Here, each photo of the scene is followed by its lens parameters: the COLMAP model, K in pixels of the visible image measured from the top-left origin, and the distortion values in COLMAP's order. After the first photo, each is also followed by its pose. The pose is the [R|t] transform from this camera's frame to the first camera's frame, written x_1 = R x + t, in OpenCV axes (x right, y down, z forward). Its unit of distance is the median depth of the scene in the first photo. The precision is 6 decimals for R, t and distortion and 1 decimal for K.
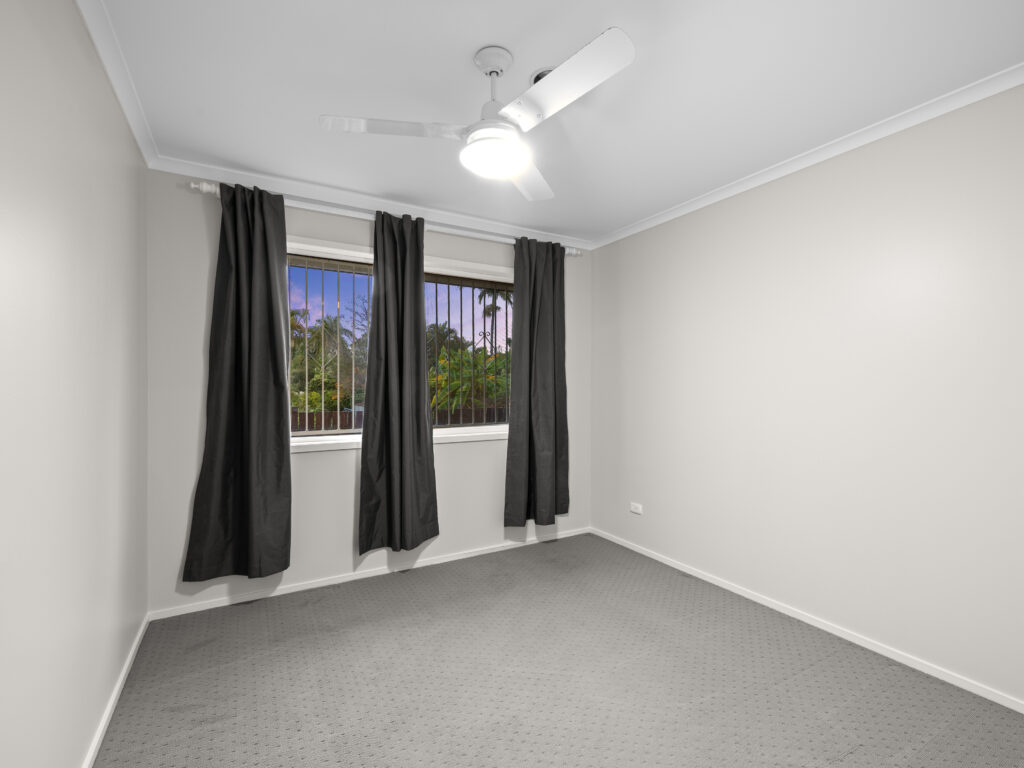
lens RADIAL K [[467.6, 0, 512.0], [0, 467.6, 384.0], [0, 0, 1]] dist [-0.000340, -0.000016]
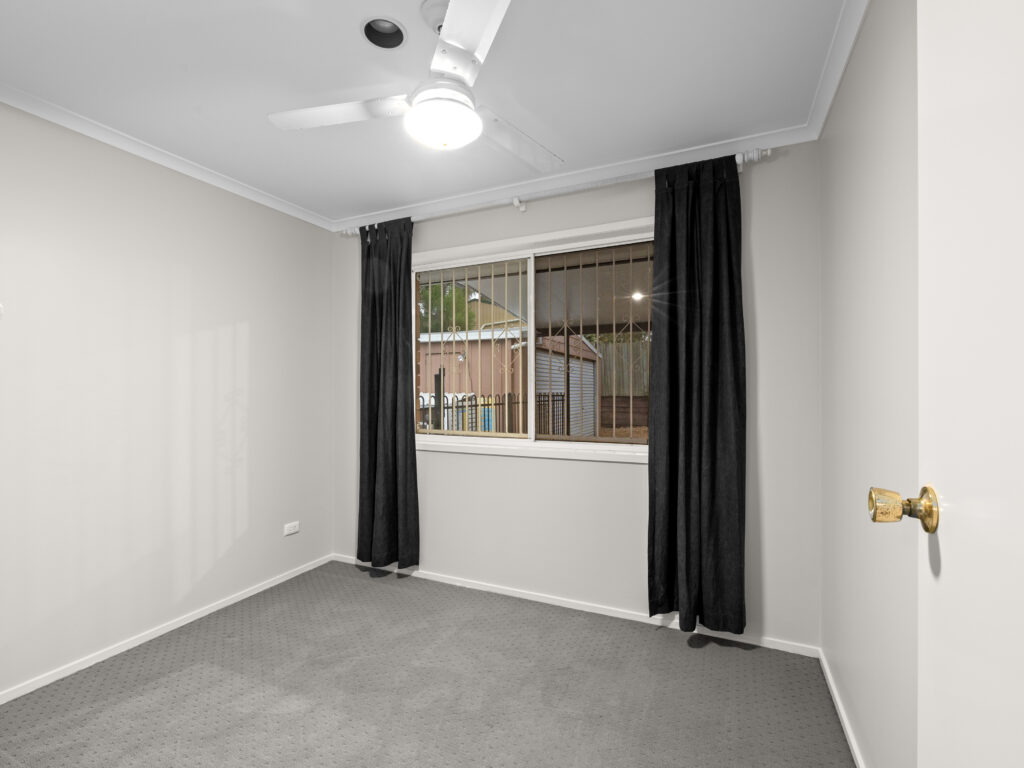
lens RADIAL K [[467.6, 0, 512.0], [0, 467.6, 384.0], [0, 0, 1]] dist [-0.000340, -0.000016]
pose [[0.578173, -0.015229, -0.815772, 0.443738], [-0.007186, 0.999692, -0.023755, 0.017328], [0.815882, 0.019597, 0.577886, 0.432819]]
